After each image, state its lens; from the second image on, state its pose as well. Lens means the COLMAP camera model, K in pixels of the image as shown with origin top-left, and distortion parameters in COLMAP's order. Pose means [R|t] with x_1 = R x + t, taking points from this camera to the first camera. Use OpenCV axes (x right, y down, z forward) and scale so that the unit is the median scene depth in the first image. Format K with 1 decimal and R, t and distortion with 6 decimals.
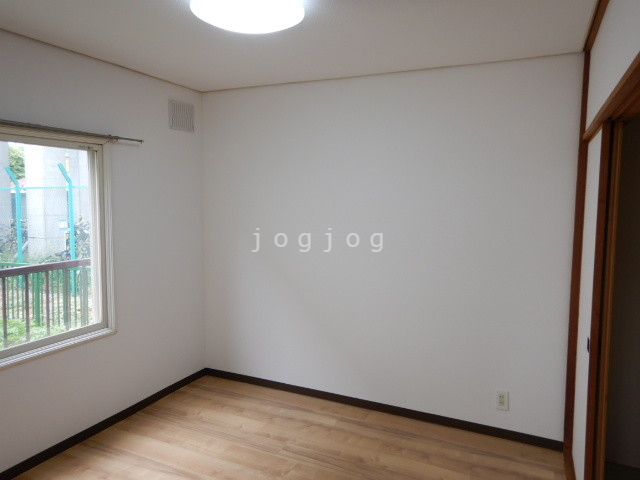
lens RADIAL K [[456.8, 0, 319.8], [0, 456.8, 241.4], [0, 0, 1]] dist [0.000366, -0.000234]
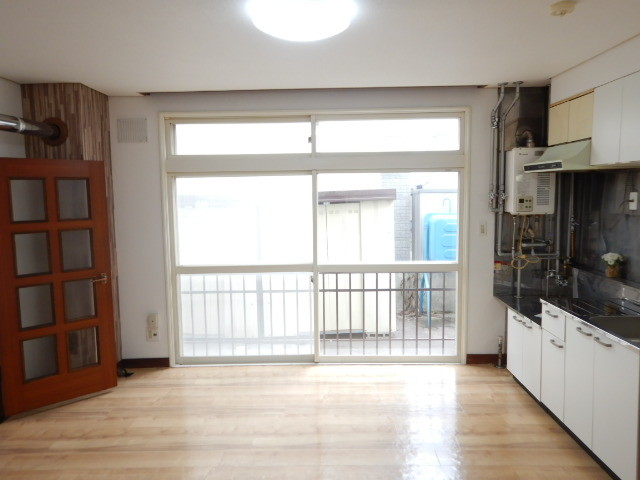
lens RADIAL K [[456.8, 0, 322.3], [0, 456.8, 239.6], [0, 0, 1]] dist [0.000366, -0.000234]
pose [[-0.907052, 0.038653, -0.419241, -0.099414], [-0.036560, 0.984784, 0.169895, -0.223258], [0.419429, 0.169431, -0.891837, 2.126804]]
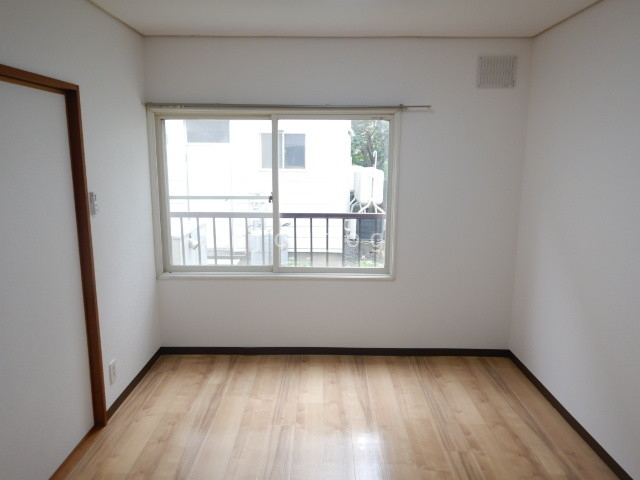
lens RADIAL K [[456.8, 0, 320.5], [0, 456.8, 238.2], [0, 0, 1]] dist [0.000366, -0.000234]
pose [[0.411840, 0.162702, -0.896614, 0.497888], [-0.092306, 0.986319, 0.136582, -0.044186], [0.906569, 0.026513, 0.421224, 0.352391]]
